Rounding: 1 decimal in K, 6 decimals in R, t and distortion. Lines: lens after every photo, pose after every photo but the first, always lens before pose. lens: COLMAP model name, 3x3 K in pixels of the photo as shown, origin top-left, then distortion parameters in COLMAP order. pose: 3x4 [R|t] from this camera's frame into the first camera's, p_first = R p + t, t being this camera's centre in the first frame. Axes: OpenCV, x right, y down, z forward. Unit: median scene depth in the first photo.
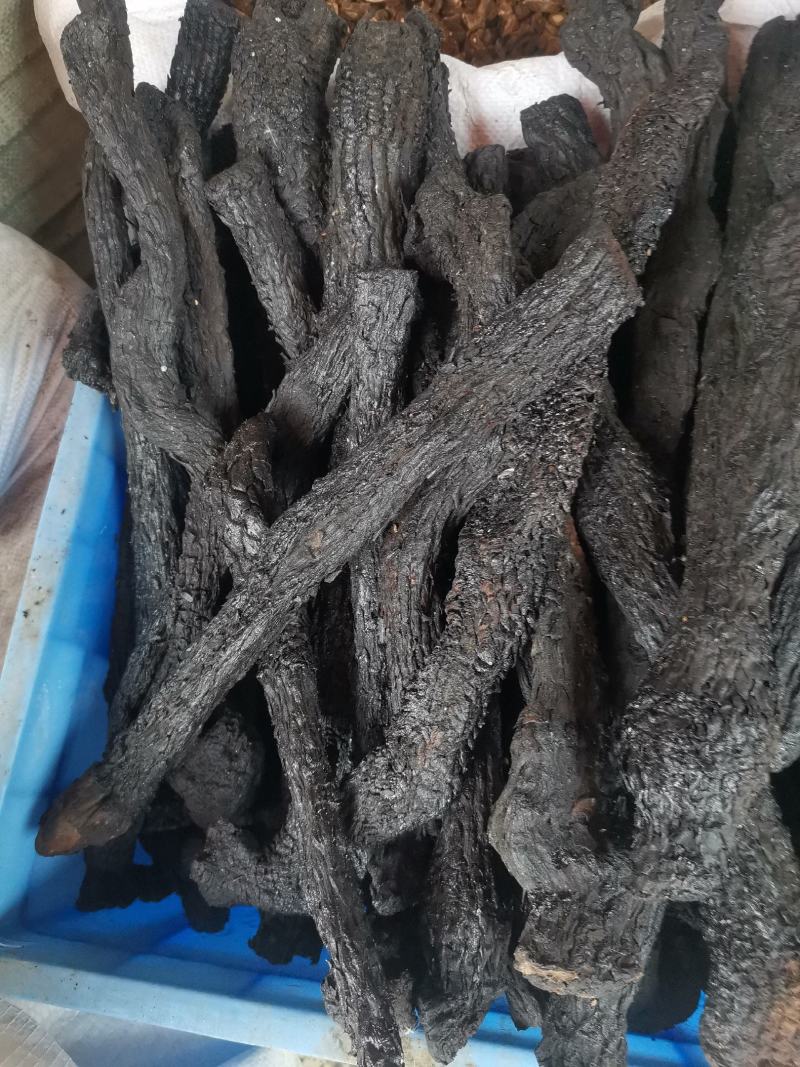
lens RADIAL K [[797.7, 0, 400.0], [0, 797.7, 533.5], [0, 0, 1]] dist [0.073687, -0.128385]
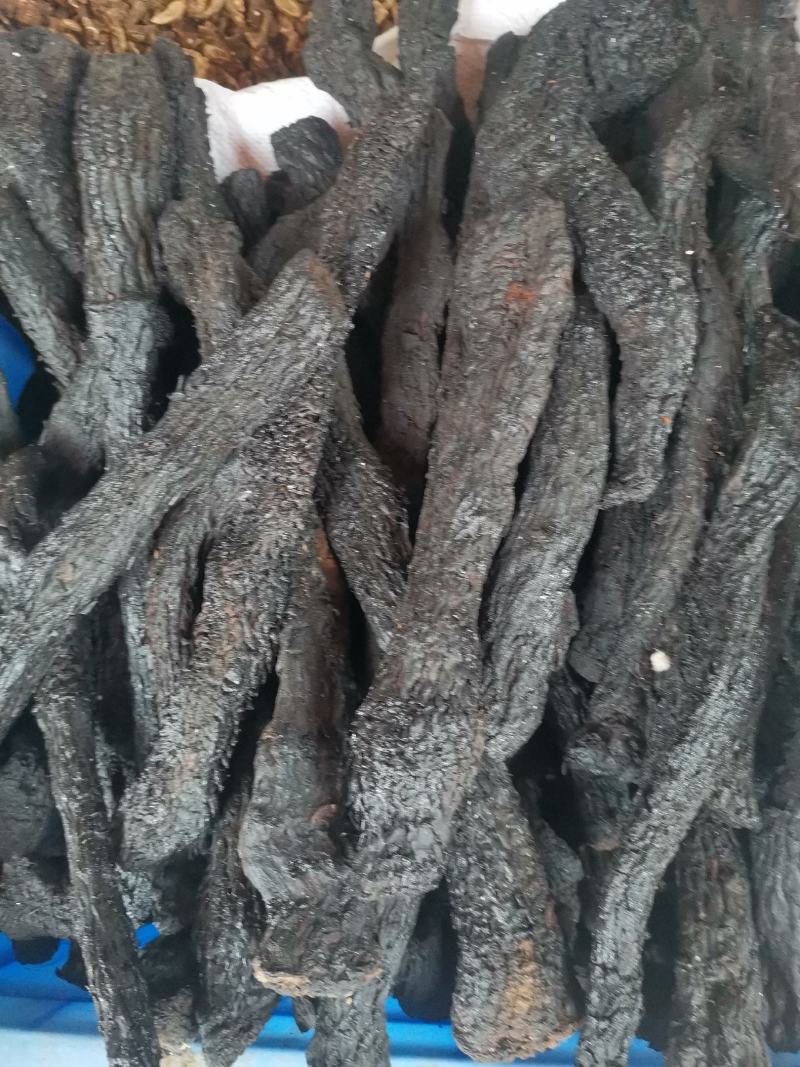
lens RADIAL K [[797.7, 0, 400.0], [0, 797.7, 533.5], [0, 0, 1]] dist [0.073687, -0.128385]
pose [[0.994835, -0.072938, 0.070588, 0.253181], [0.072638, 0.997335, 0.006813, -0.019005], [-0.070897, -0.001651, 0.997482, -0.037383]]
